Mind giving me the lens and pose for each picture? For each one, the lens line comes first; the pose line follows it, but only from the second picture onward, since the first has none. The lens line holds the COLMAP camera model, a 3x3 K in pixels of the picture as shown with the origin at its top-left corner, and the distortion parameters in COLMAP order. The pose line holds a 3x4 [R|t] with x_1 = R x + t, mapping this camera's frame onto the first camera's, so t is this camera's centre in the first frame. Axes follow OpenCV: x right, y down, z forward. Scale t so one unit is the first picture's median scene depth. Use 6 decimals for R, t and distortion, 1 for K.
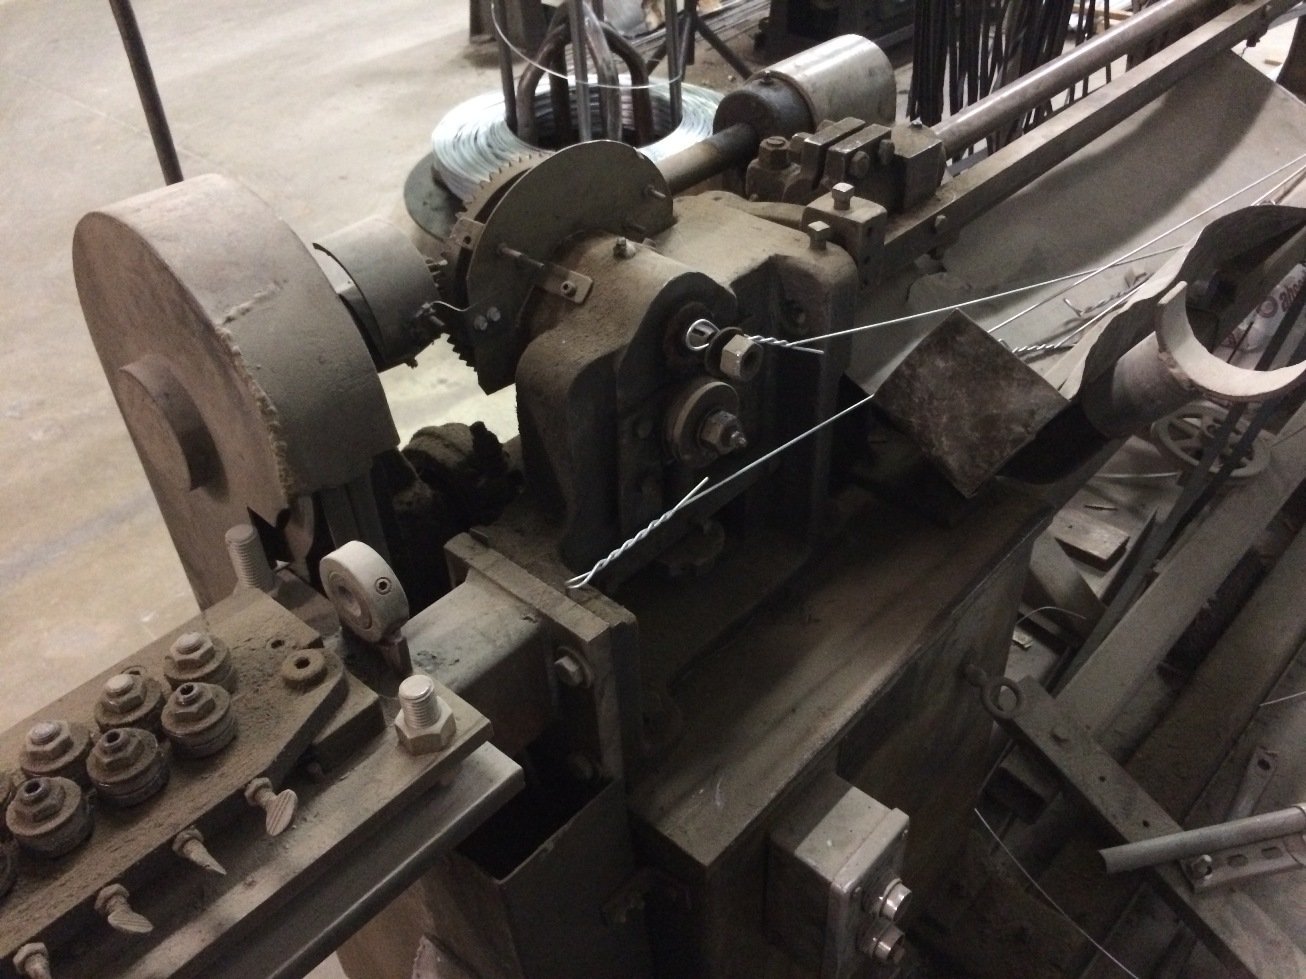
lens RADIAL K [[1090.5, 0, 653.0], [0, 1090.5, 489.5], [0, 0, 1]] dist [0.118570, -0.173823]
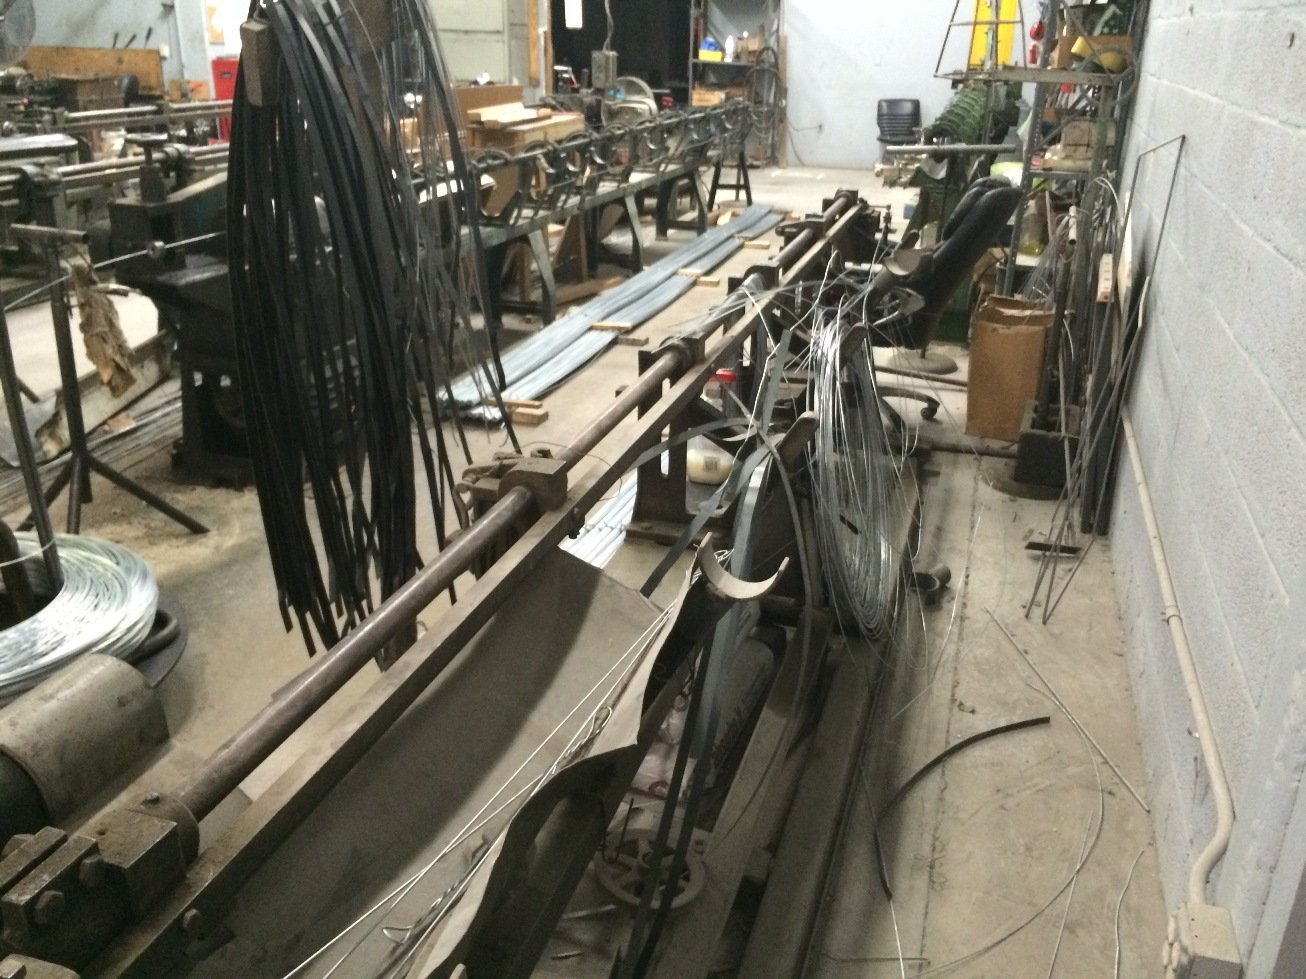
lens RADIAL K [[1088.6, 0, 653.0], [0, 1088.6, 489.5], [0, 0, 1]] dist [0.045526, -0.087813]
pose [[0.907120, -0.117186, 0.404228, 0.143602], [0.217856, 0.952510, -0.212753, -0.153155], [-0.360100, 0.281056, 0.889571, 0.029115]]
